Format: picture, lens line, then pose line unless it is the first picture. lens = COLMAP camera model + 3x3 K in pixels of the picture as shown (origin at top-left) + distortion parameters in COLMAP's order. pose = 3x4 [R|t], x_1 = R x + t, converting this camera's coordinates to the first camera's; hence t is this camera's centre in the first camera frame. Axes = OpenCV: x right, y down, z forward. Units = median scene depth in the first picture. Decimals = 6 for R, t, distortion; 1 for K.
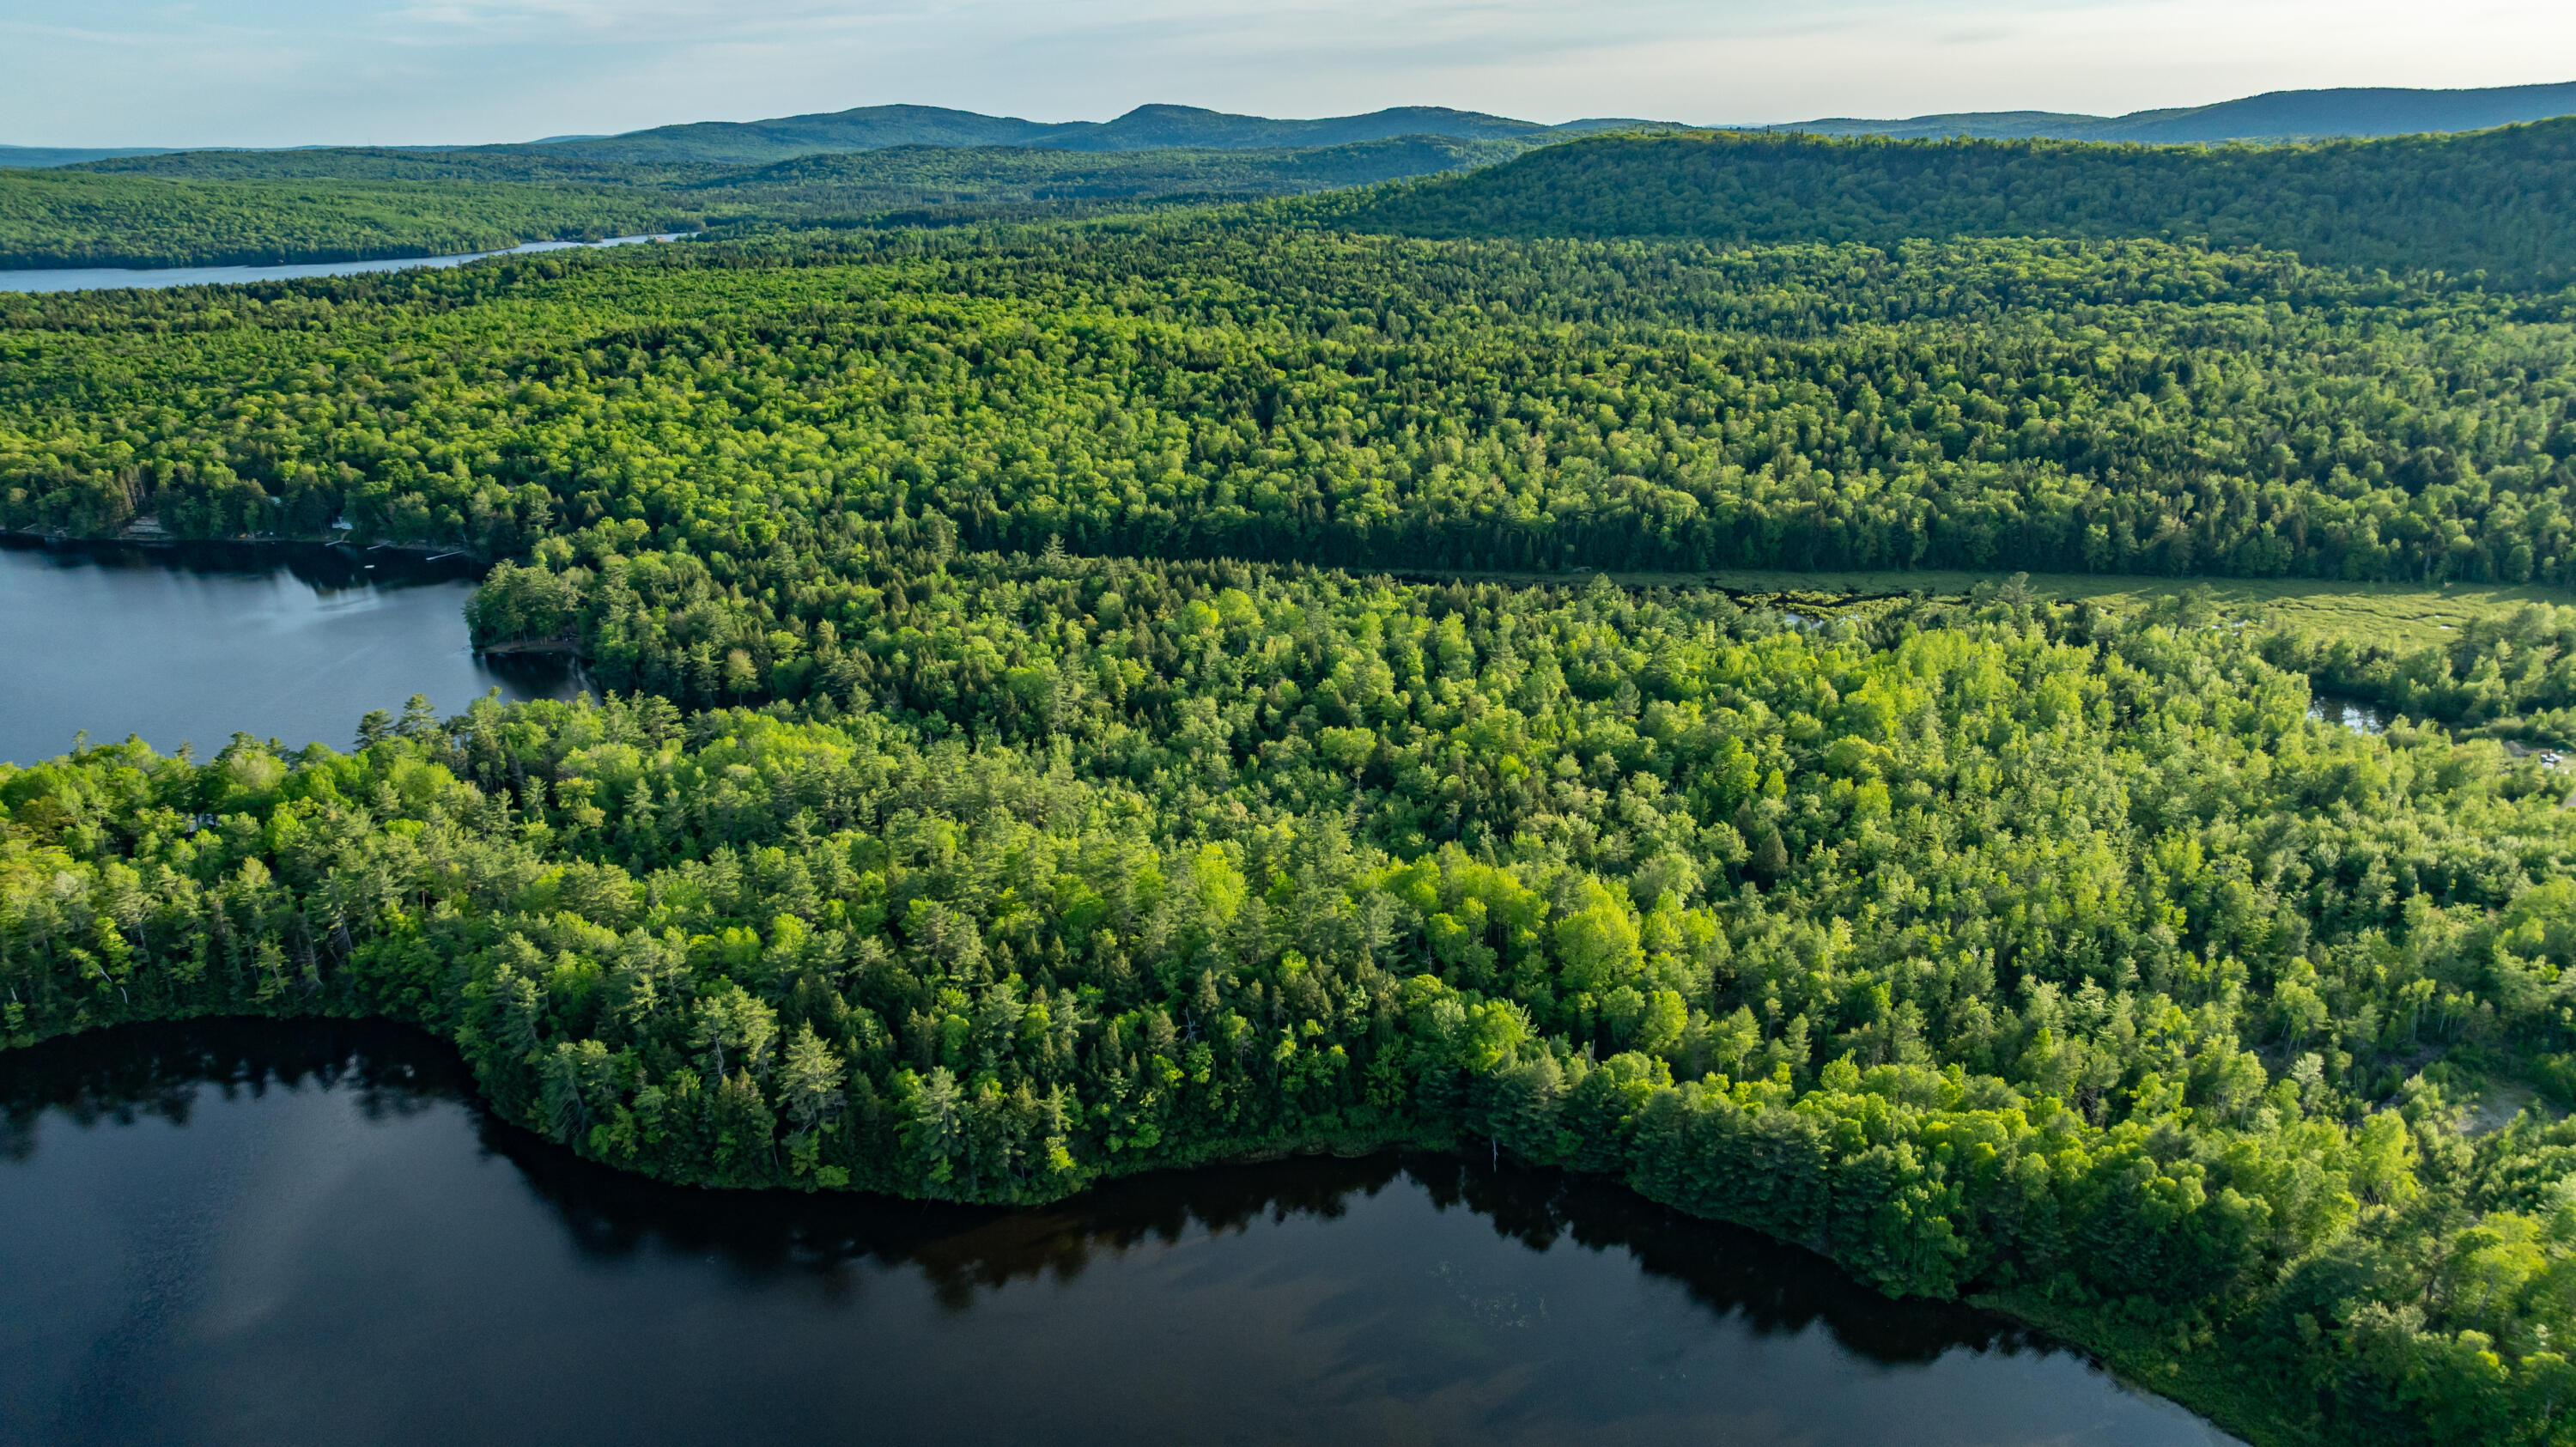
lens RADIAL K [[1815.6, 0, 1288.0], [0, 1815.6, 723.5], [0, 0, 1]] dist [-0.019079, 0.005219]
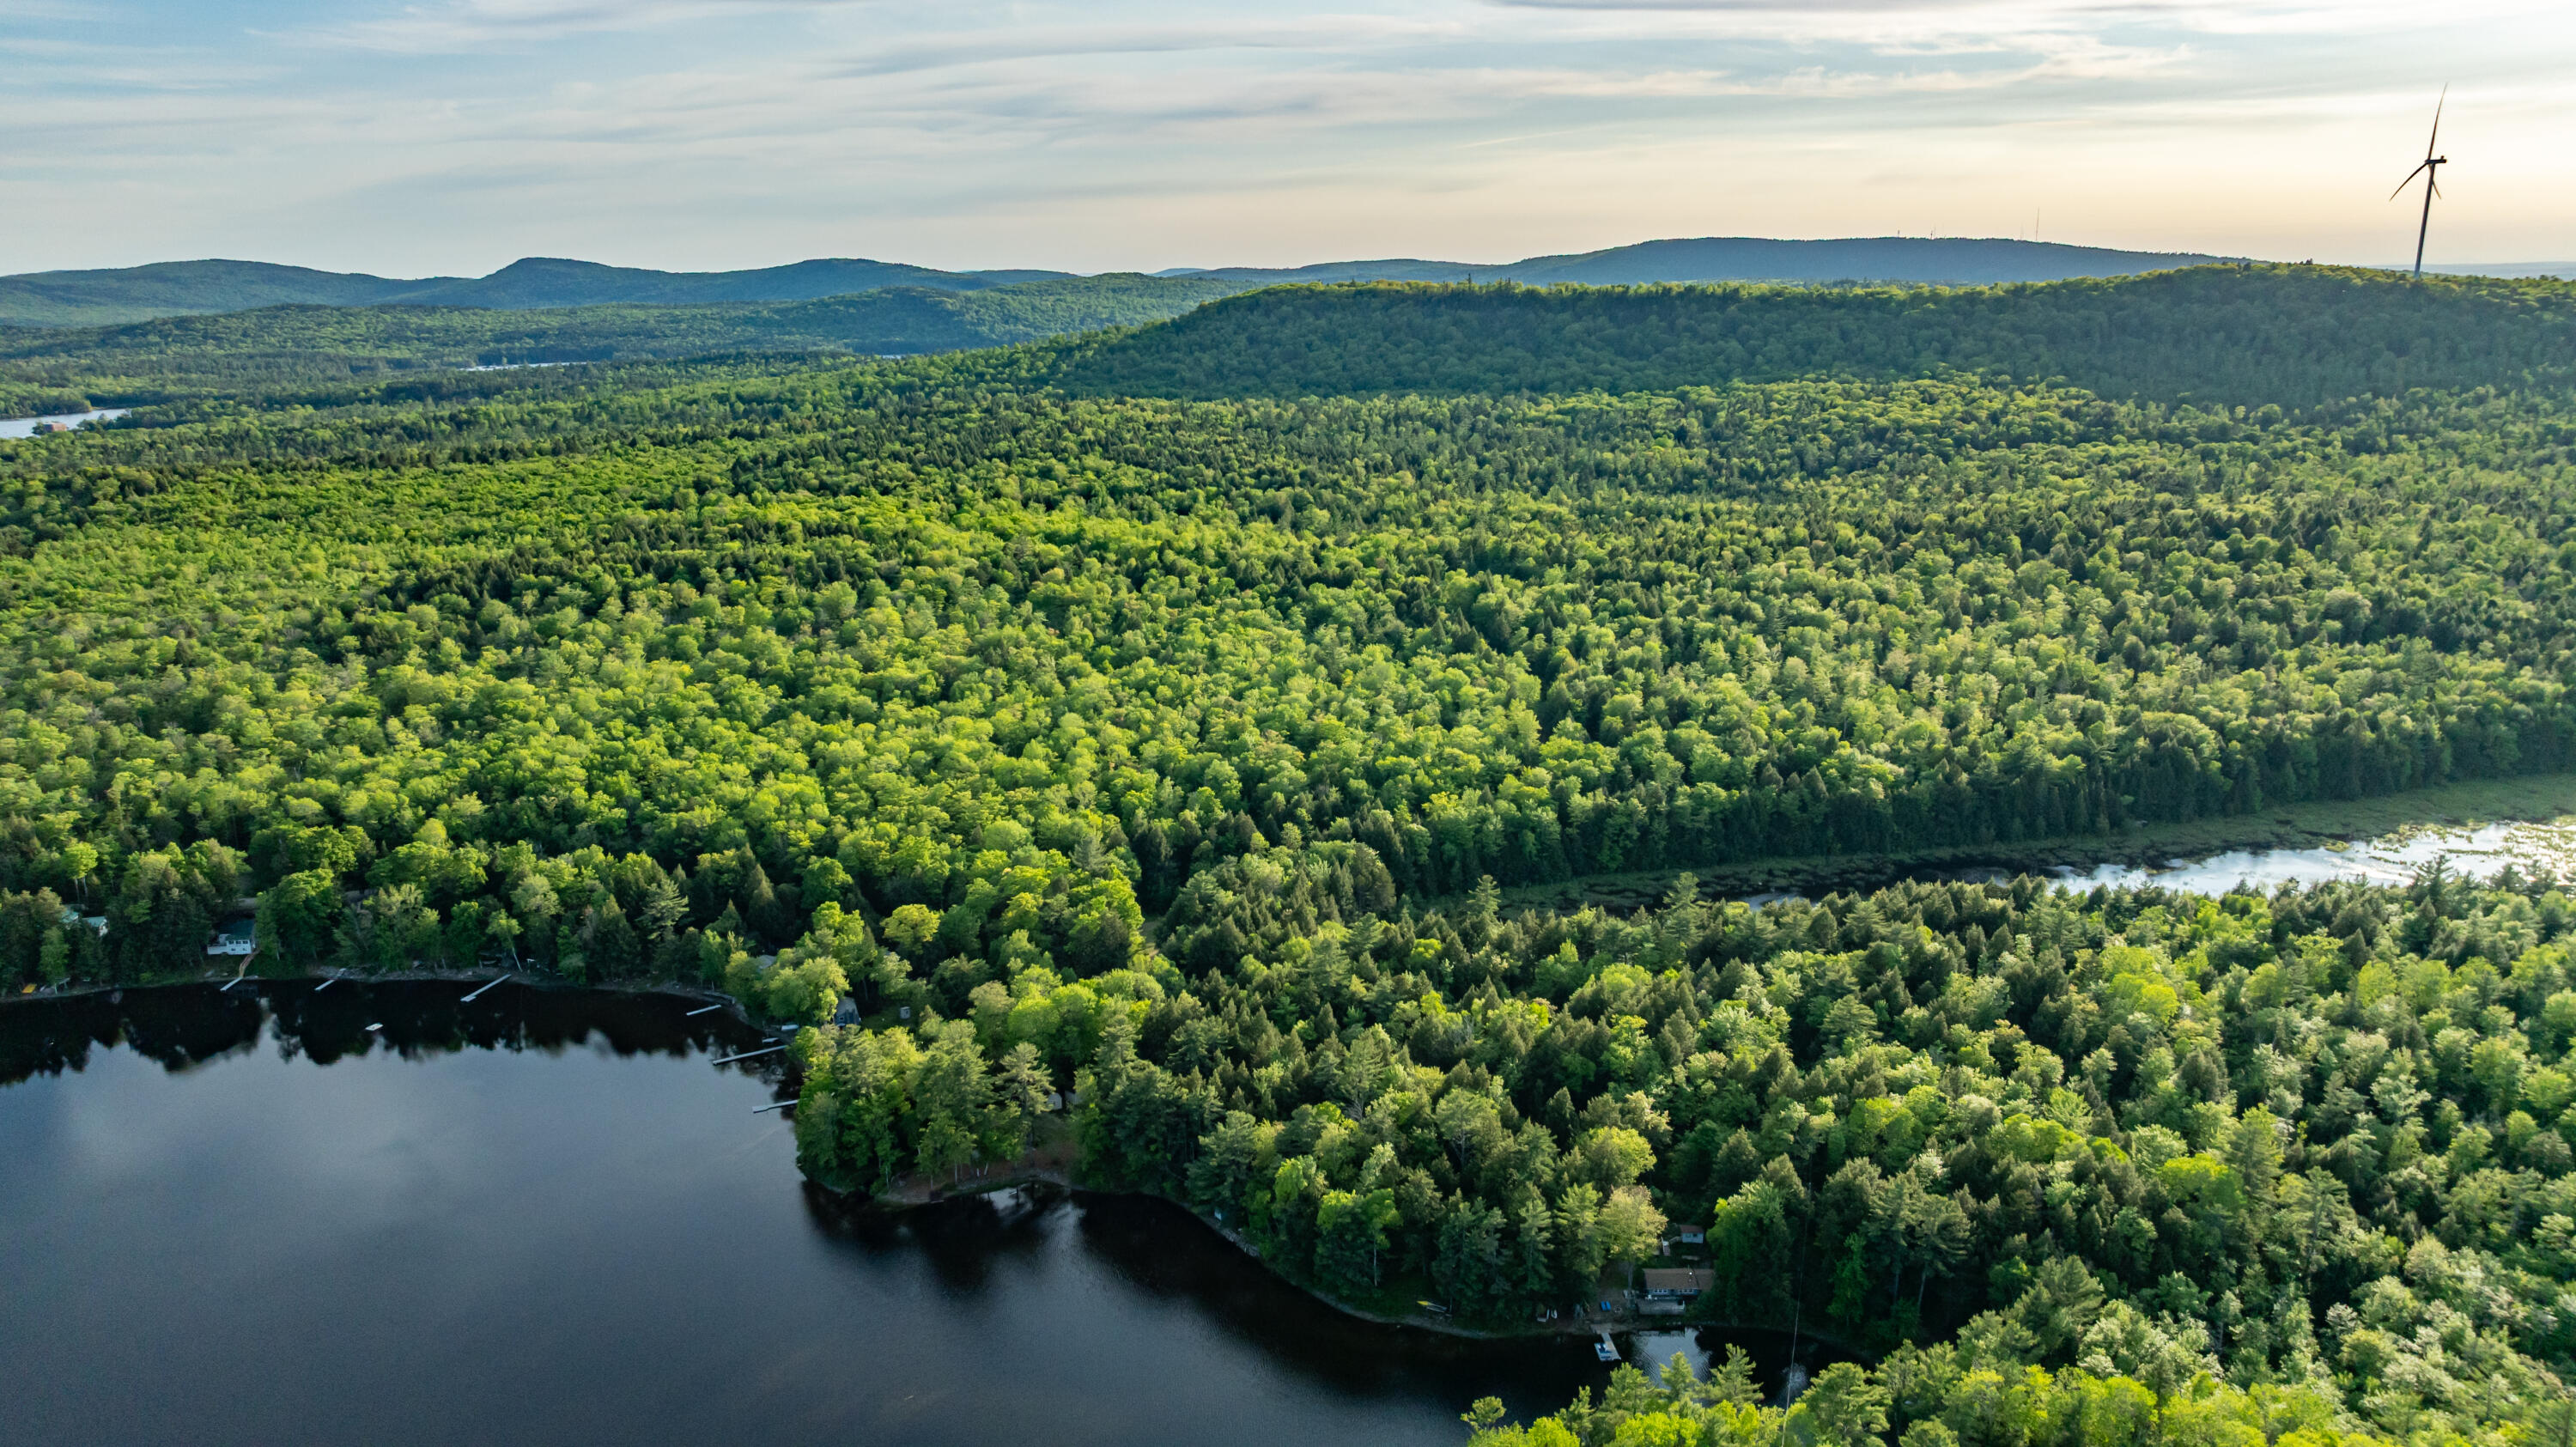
lens RADIAL K [[1817.7, 0, 1288.0], [0, 1817.7, 723.5], [0, 0, 1]] dist [0.008008, -0.072164]
pose [[0.938973, -0.087528, 0.332669, -0.246274], [0.113101, 0.991874, -0.058262, -0.069212], [-0.324866, 0.092332, 0.941242, 0.207808]]
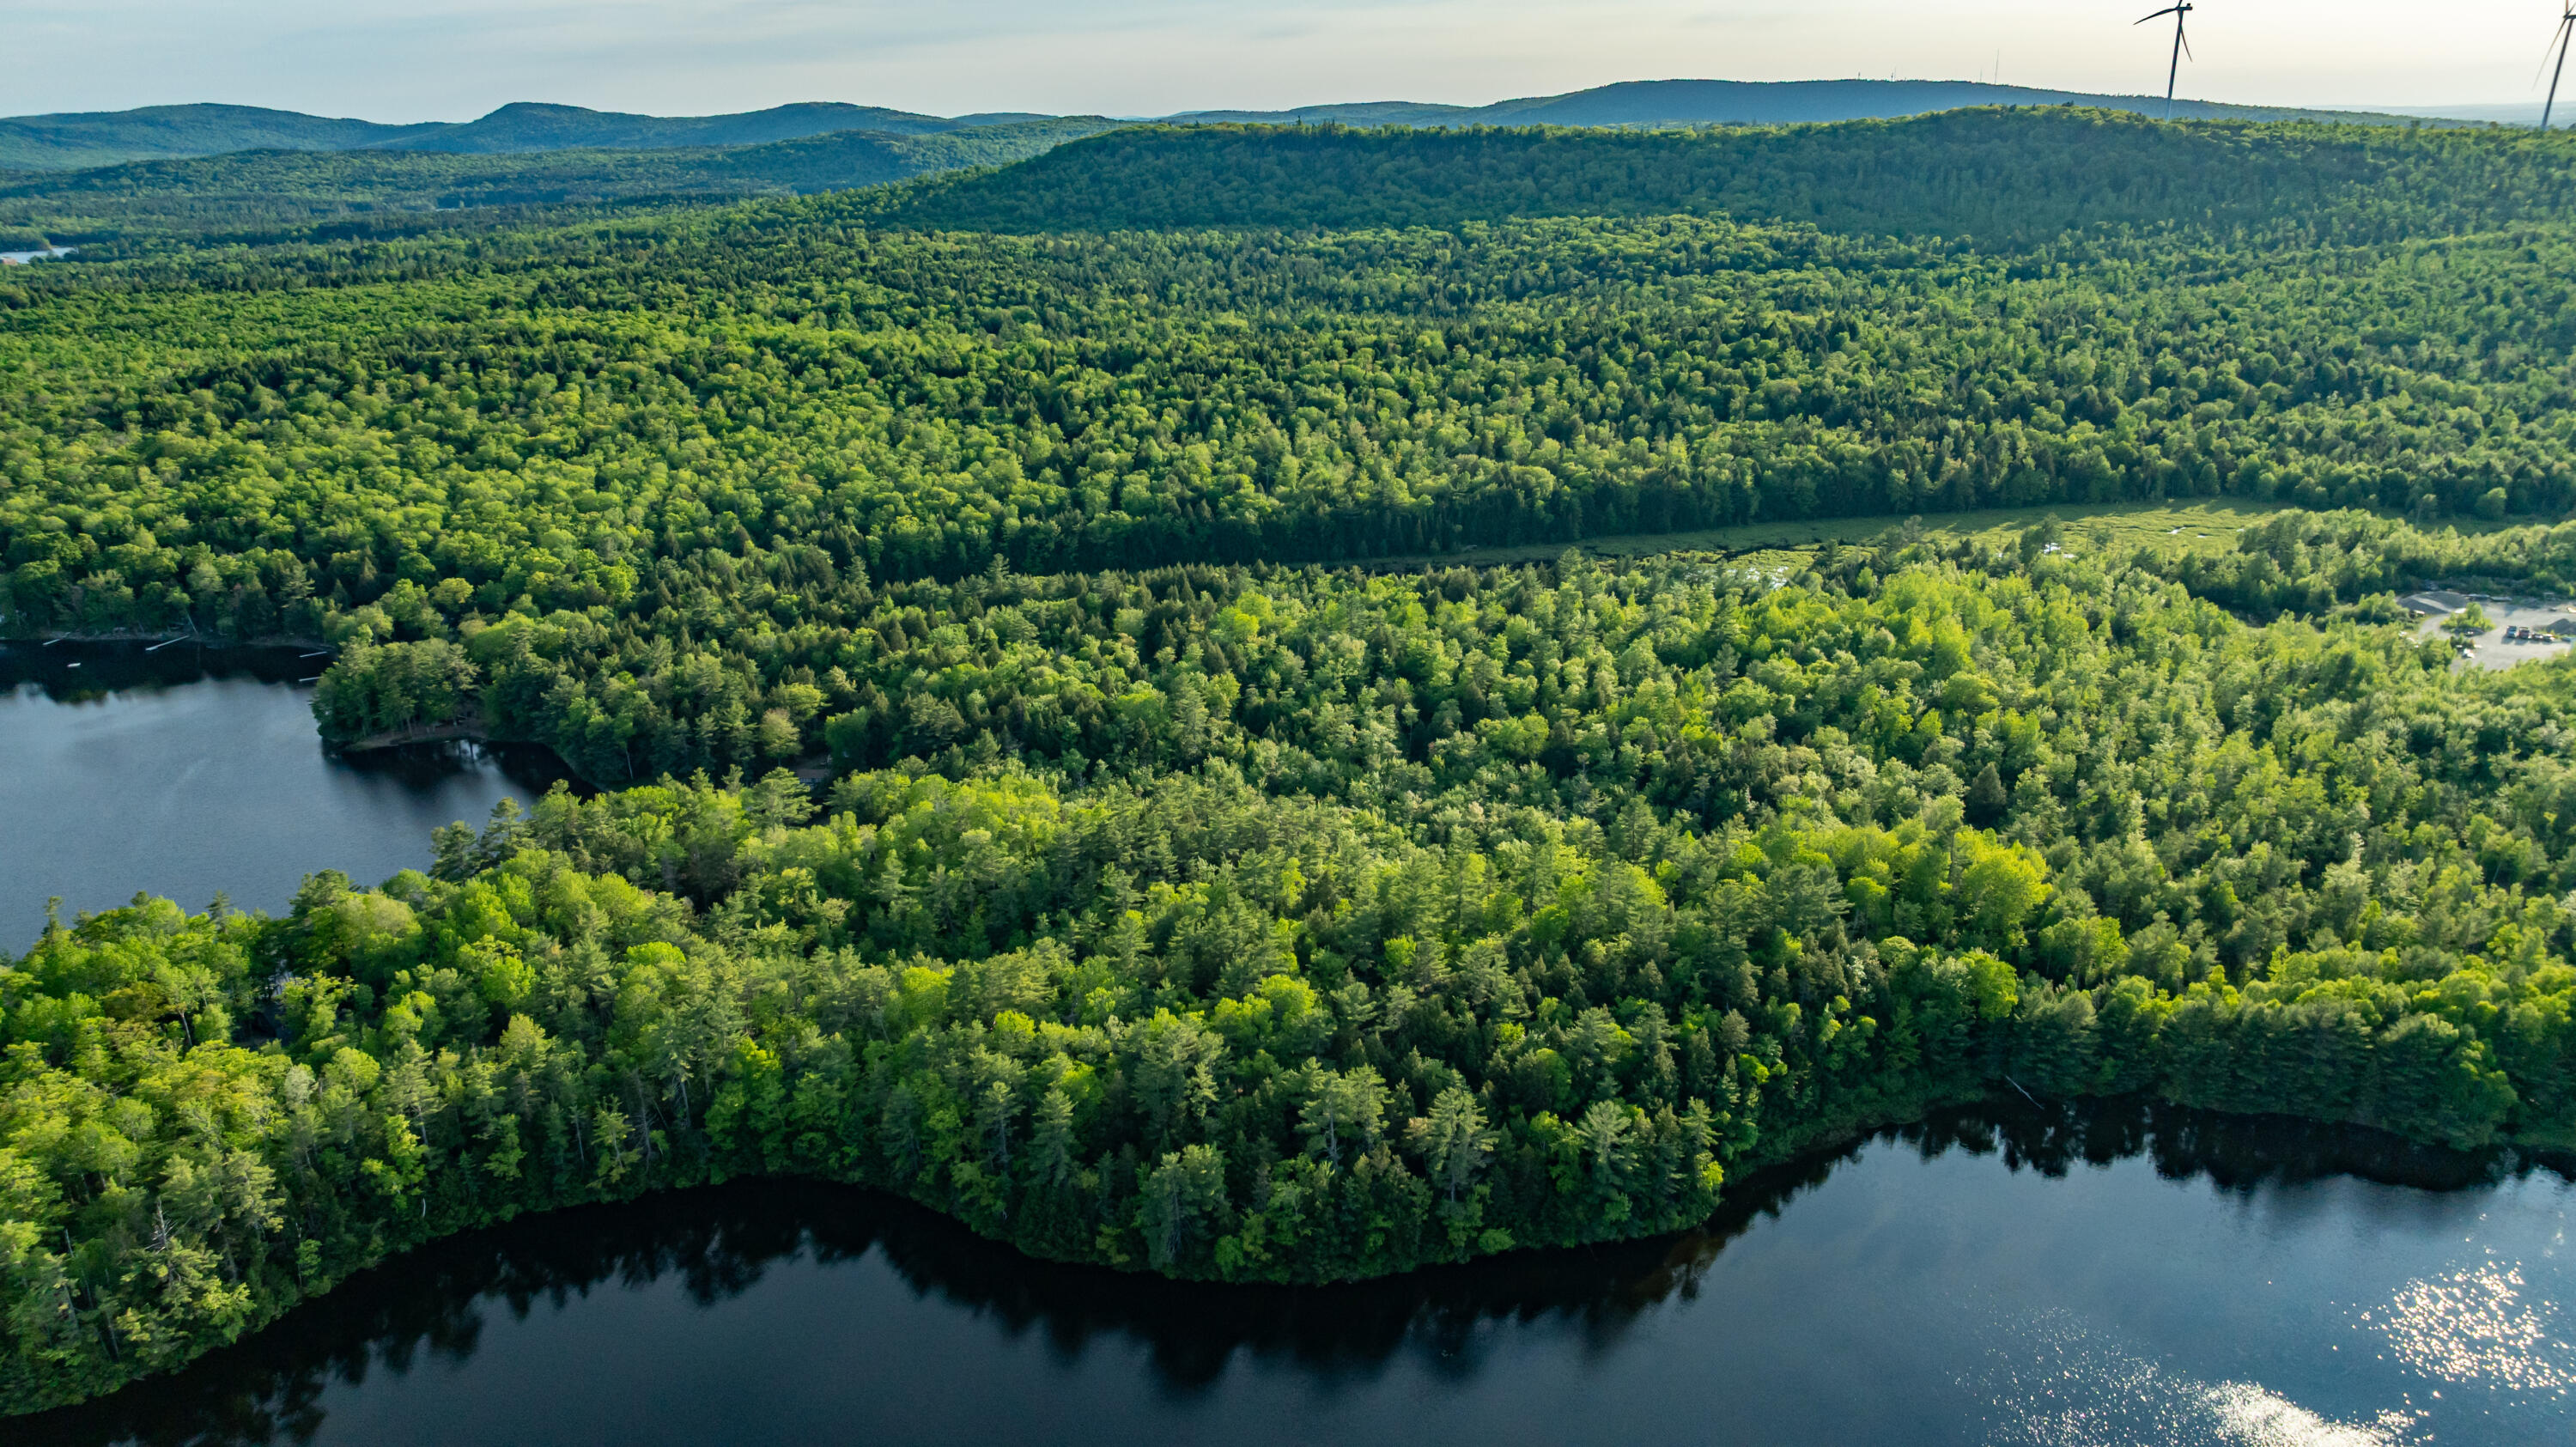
lens RADIAL K [[1815.6, 0, 1288.0], [0, 1815.6, 723.5], [0, 0, 1]] dist [-0.019079, 0.005219]
pose [[0.944368, -0.110303, 0.309844, -0.145529], [0.109560, 0.993782, 0.019856, -0.010198], [-0.310107, 0.015195, 0.950580, 0.035058]]
